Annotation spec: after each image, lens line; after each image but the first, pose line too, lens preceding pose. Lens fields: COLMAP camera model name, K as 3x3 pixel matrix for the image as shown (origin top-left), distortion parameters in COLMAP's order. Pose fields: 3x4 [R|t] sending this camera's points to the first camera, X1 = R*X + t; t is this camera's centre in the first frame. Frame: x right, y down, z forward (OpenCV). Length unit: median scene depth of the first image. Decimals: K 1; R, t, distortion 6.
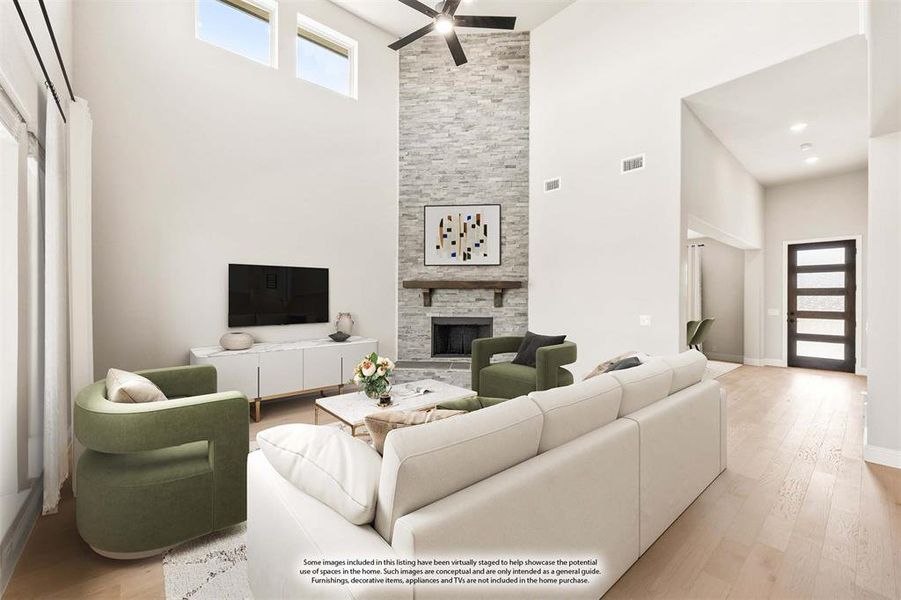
lens RADIAL K [[363.2, 0, 450.0], [0, 363.2, 296.1], [0, 0, 1]] dist [-0.000868, -0.000016]
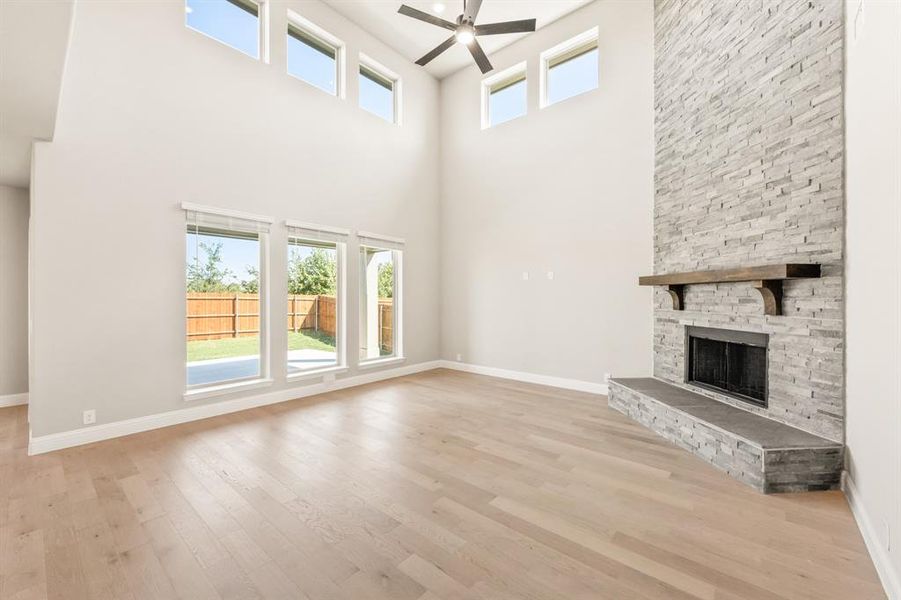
lens RADIAL K [[363.2, 0, 450.0], [0, 363.2, 296.1], [0, 0, 1]] dist [-0.000868, -0.000016]
pose [[0.148451, -0.005921, -0.988902, 0.575458], [-0.000171, 0.999982, -0.006013, 0.005637], [0.988920, 0.001062, 0.148448, 0.450786]]
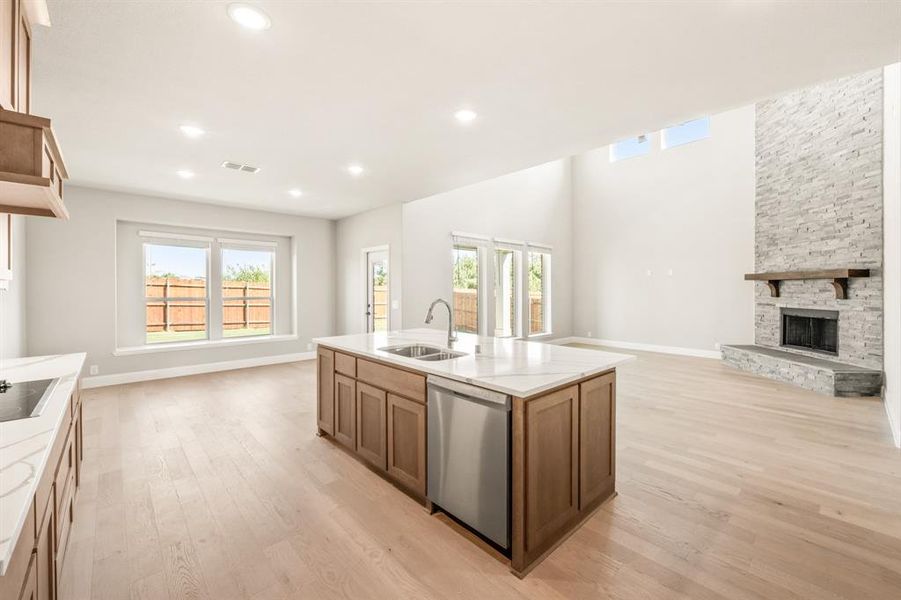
lens RADIAL K [[372.4, 0, 465.2], [0, 372.4, 288.1], [0, 0, 1]] dist [-0.000578, -0.000116]
pose [[0.056679, -0.004565, -0.998382, 0.960561], [0.000819, 0.999989, -0.004526, 0.006772], [0.998392, -0.000561, 0.056682, 0.044660]]
